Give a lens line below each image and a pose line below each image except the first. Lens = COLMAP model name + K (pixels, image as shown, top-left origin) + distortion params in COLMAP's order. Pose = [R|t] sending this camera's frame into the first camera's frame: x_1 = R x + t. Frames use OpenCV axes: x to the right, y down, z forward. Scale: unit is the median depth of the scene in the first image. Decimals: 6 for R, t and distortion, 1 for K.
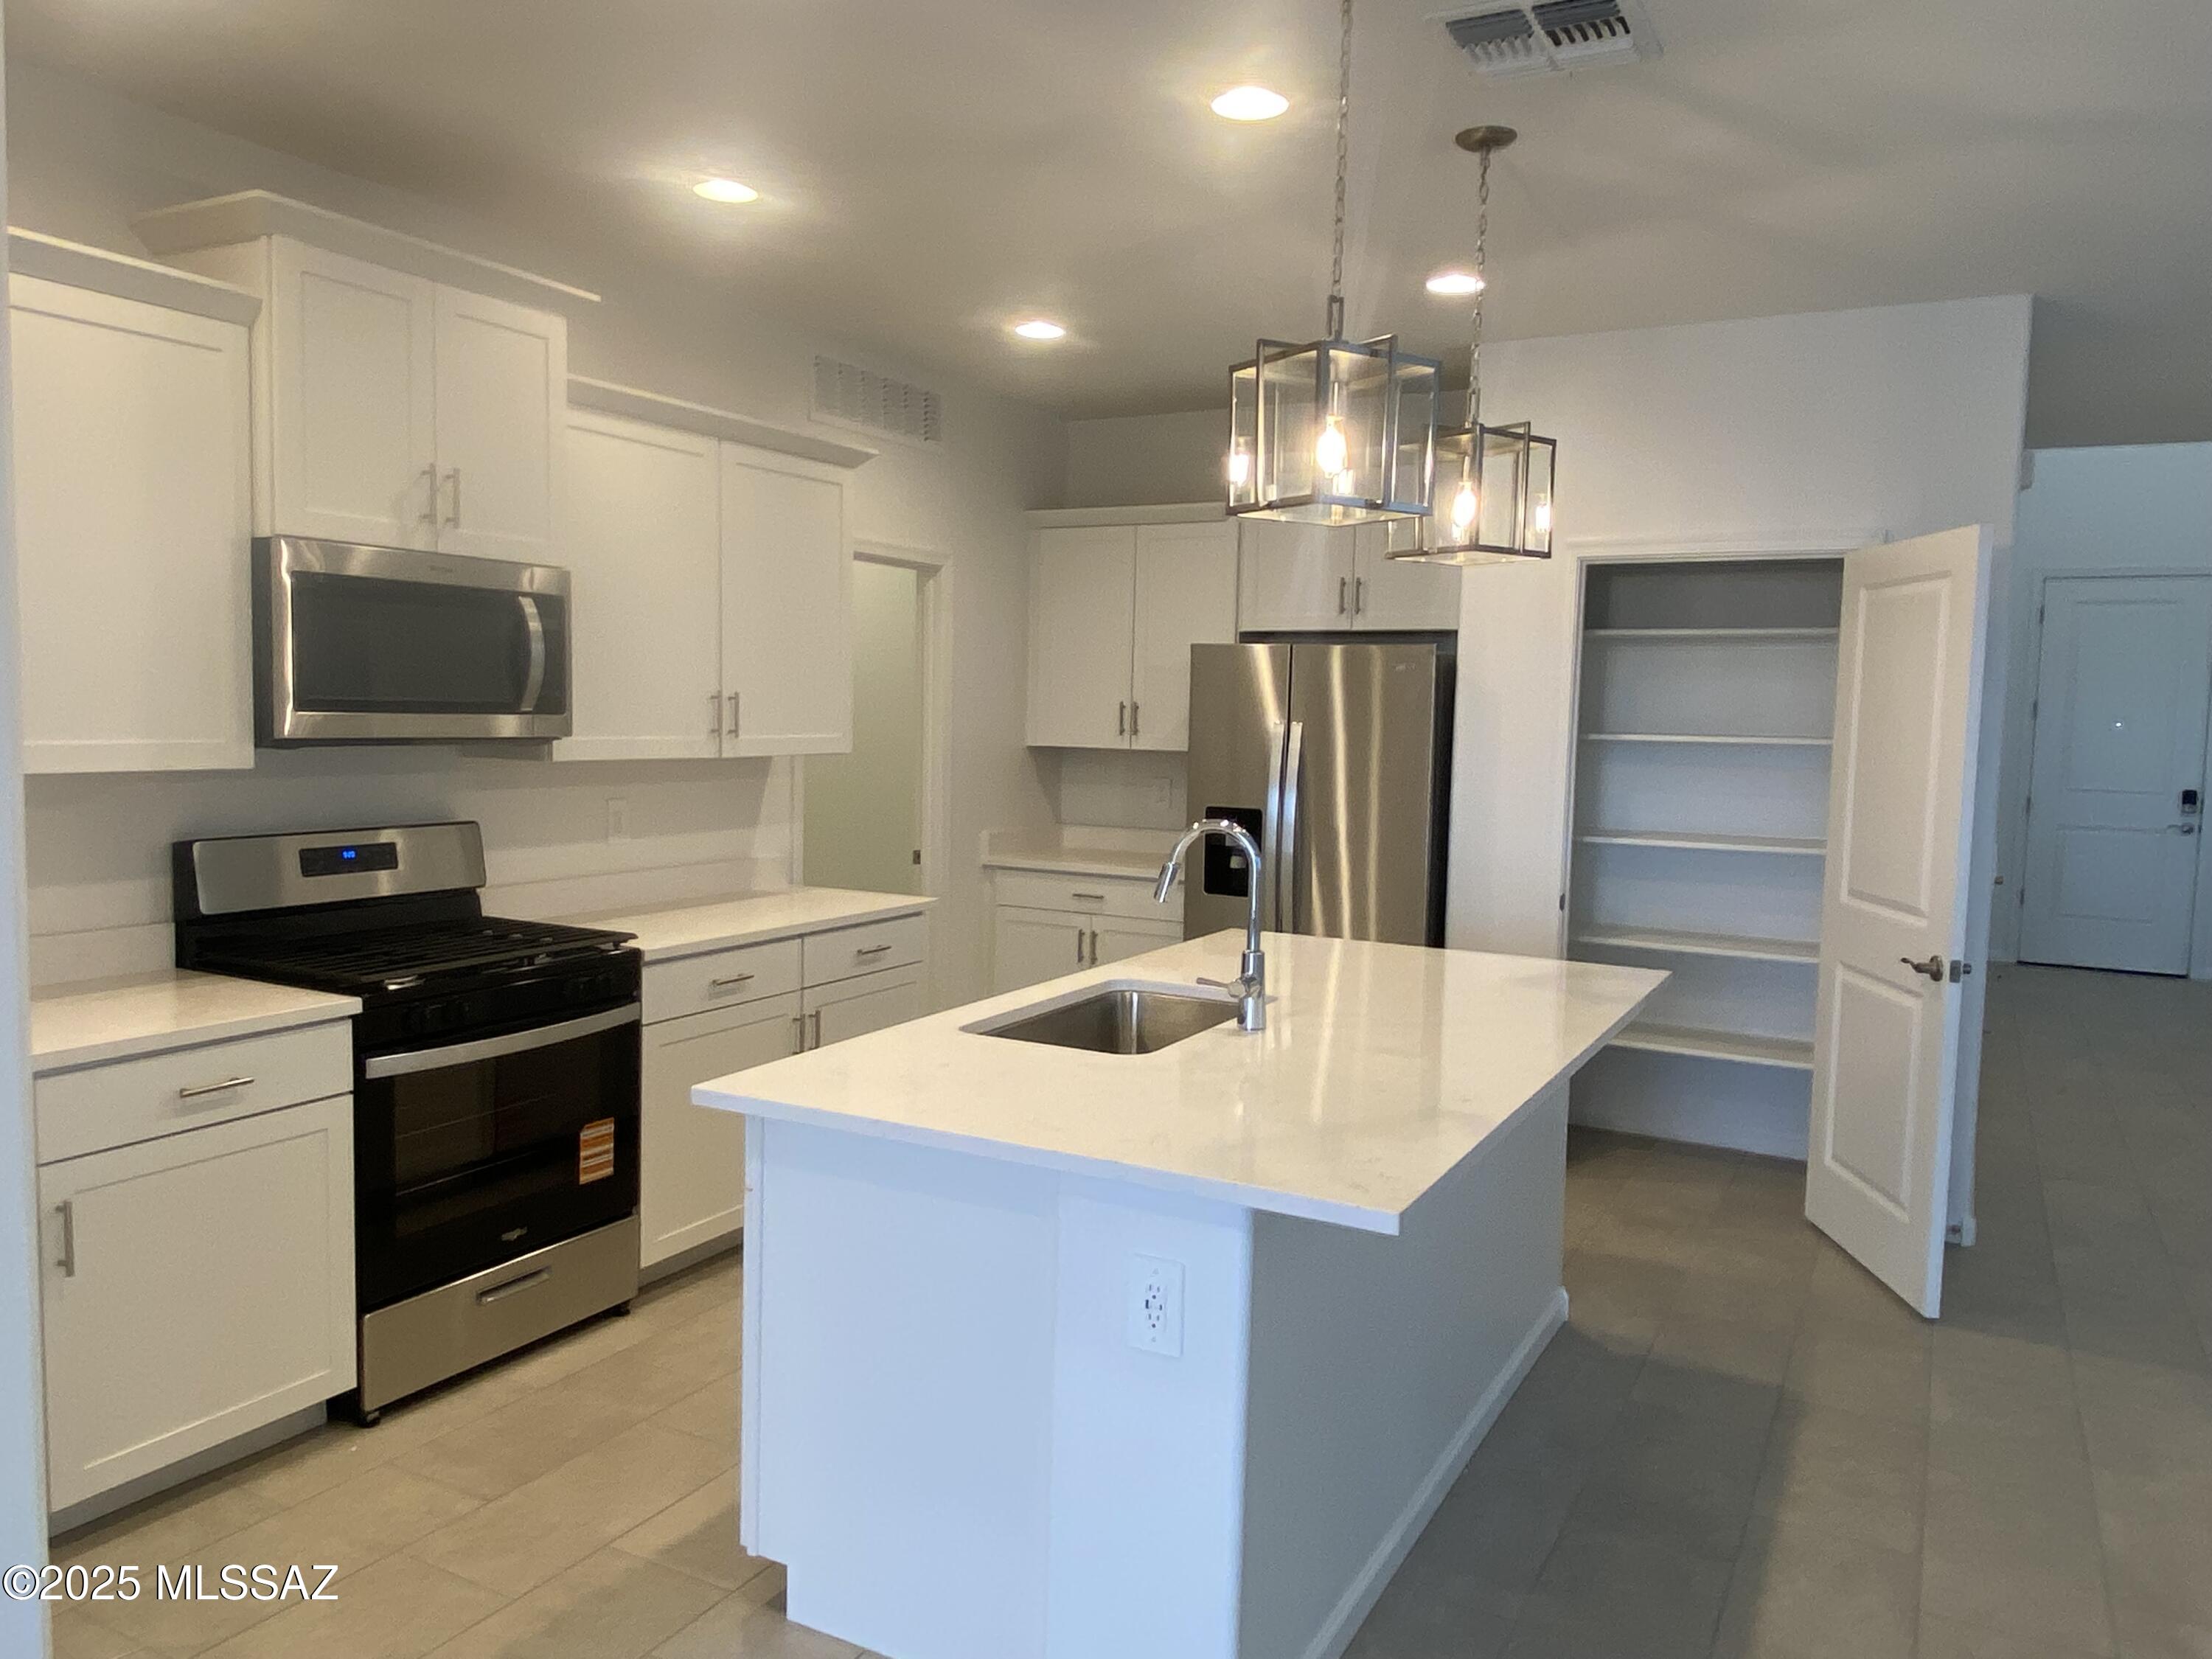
lens RADIAL K [[1561.0, 0, 1096.5], [0, 1561.0, 816.2], [0, 0, 1]] dist [0.146929, -0.260356]
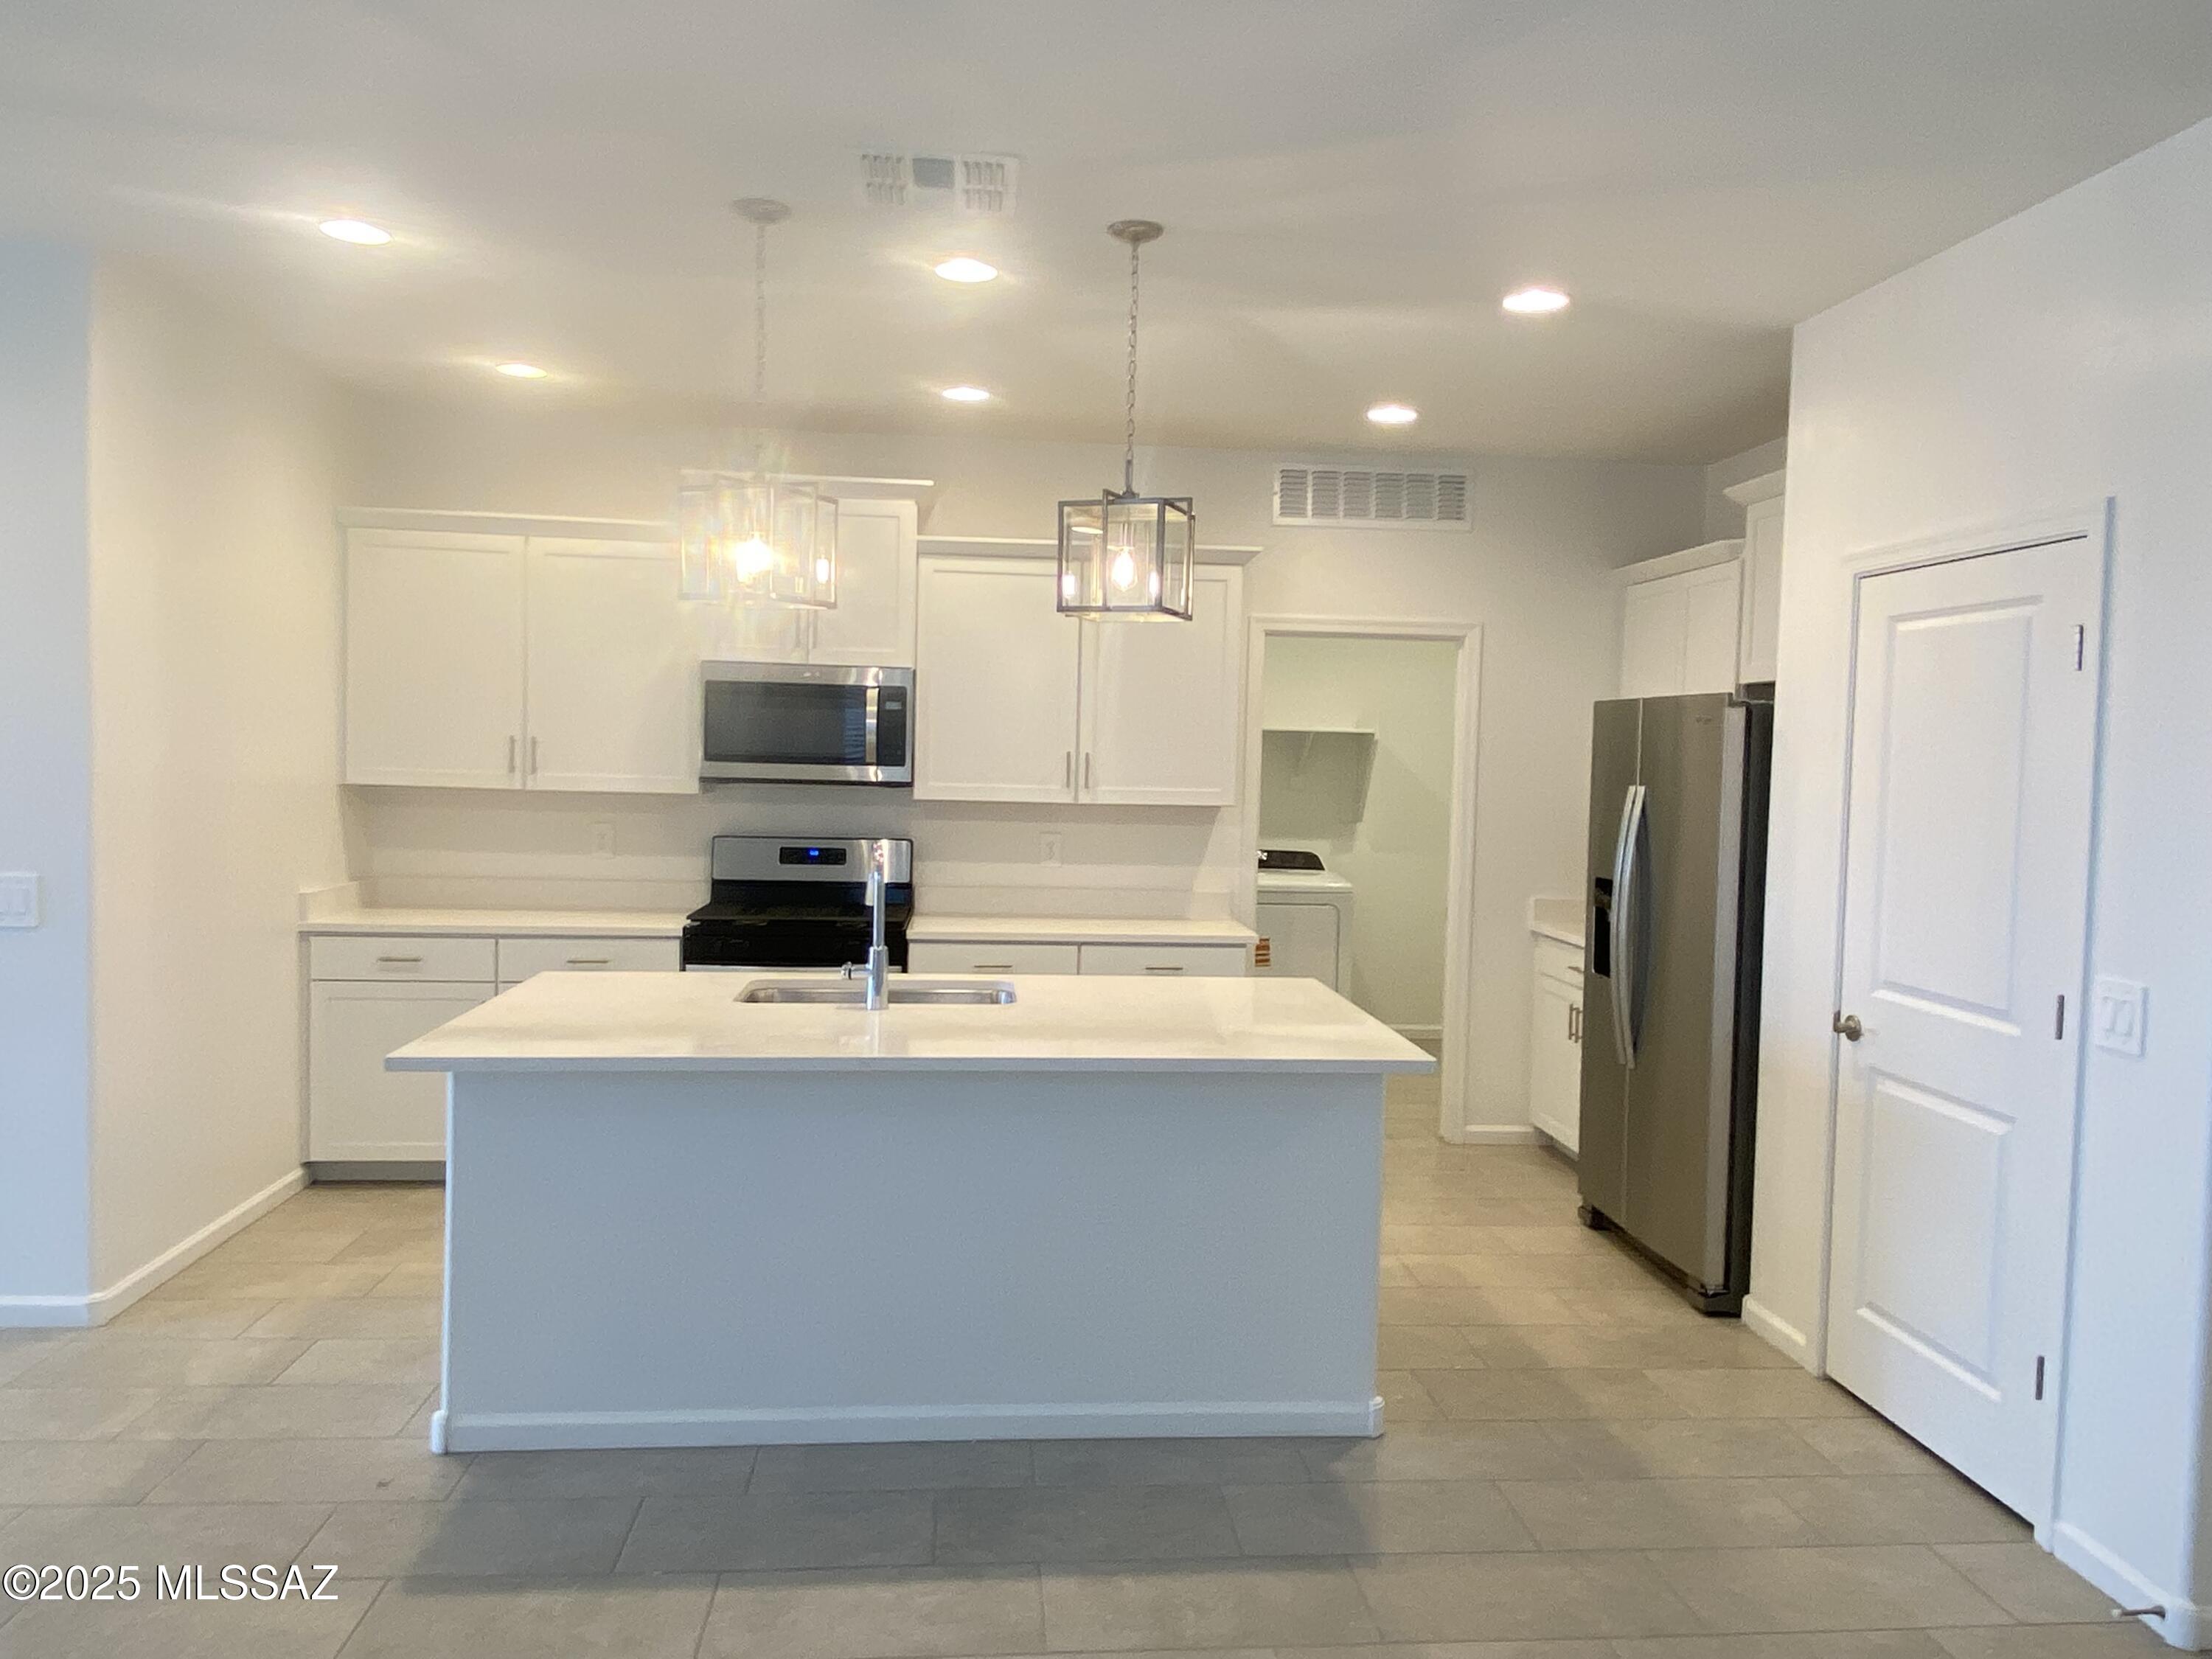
lens RADIAL K [[1561.0, 0, 1096.5], [0, 1561.0, 816.2], [0, 0, 1]] dist [0.146929, -0.260356]
pose [[0.559896, 0.035725, -0.827792, 0.967863], [-0.074076, 0.997228, -0.007066, -0.022142], [0.825245, 0.065275, 0.560990, 0.335709]]
